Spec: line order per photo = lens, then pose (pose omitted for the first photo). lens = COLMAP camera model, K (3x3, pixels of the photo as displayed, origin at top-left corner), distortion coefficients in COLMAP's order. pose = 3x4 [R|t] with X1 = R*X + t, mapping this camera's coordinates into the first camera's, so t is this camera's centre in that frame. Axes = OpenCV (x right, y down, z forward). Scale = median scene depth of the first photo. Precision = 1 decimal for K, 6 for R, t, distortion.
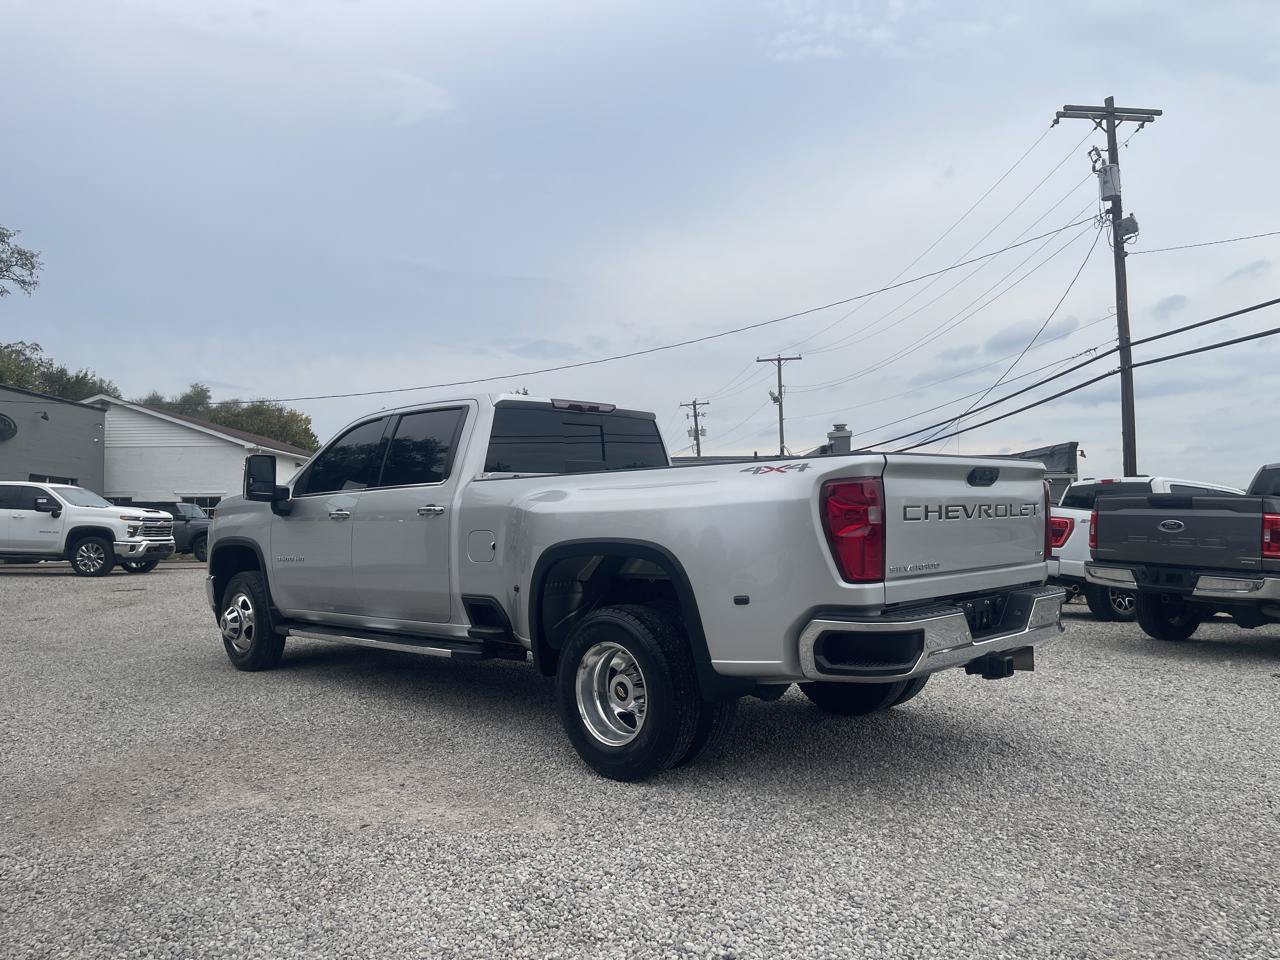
lens RADIAL K [[965.7, 0, 580.8], [0, 965.7, 495.4], [0, 0, 1]] dist [0.131037, -0.265434]
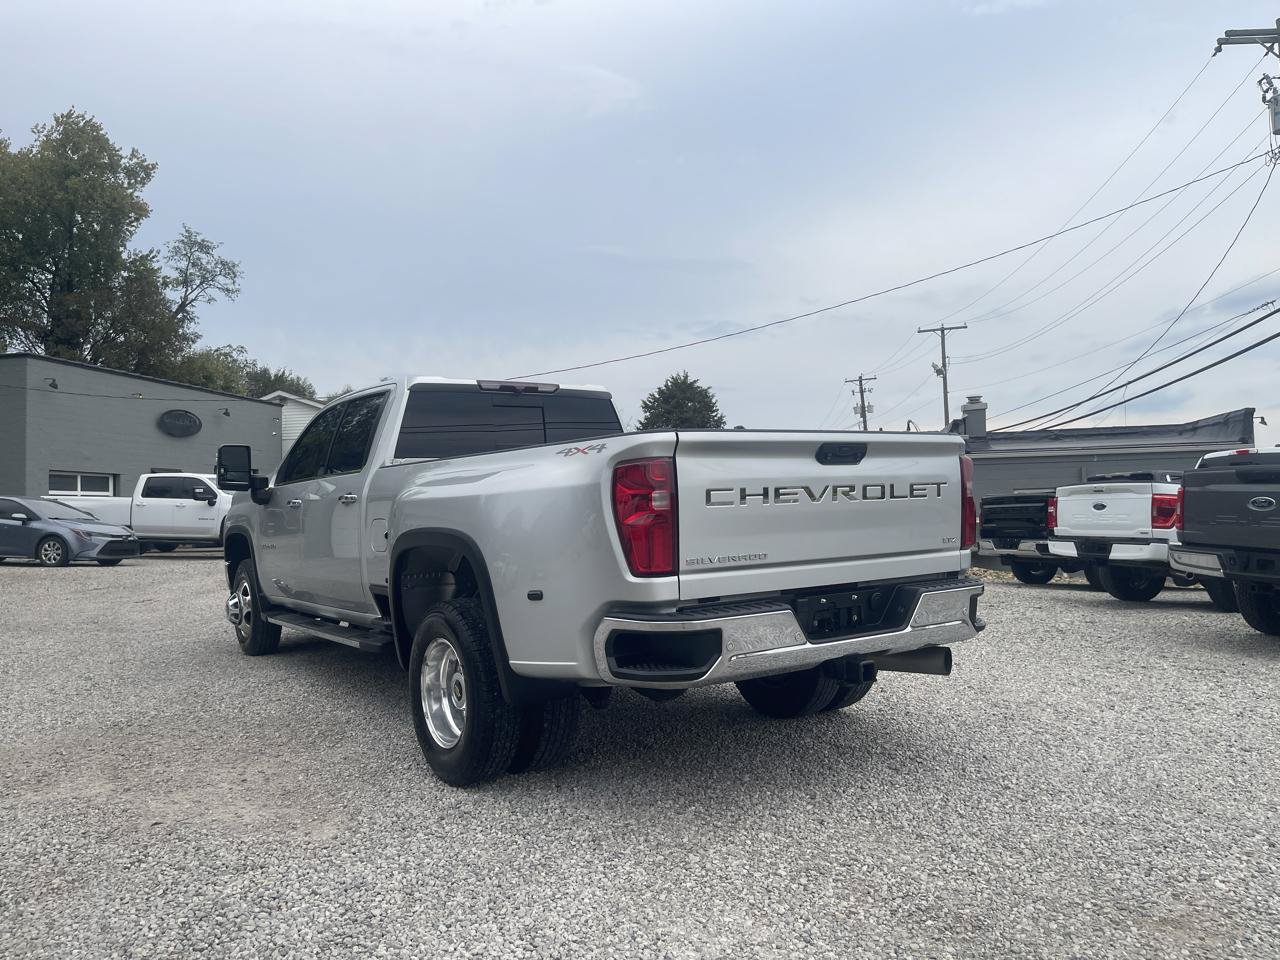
lens RADIAL K [[950.4, 0, 624.2], [0, 950.4, 482.2], [0, 0, 1]] dist [0.091081, -0.136110]
pose [[0.982306, -0.015581, -0.186633, 0.241281], [0.016644, 0.999853, 0.004129, -0.000175], [0.186541, -0.007162, 0.982421, 0.080260]]
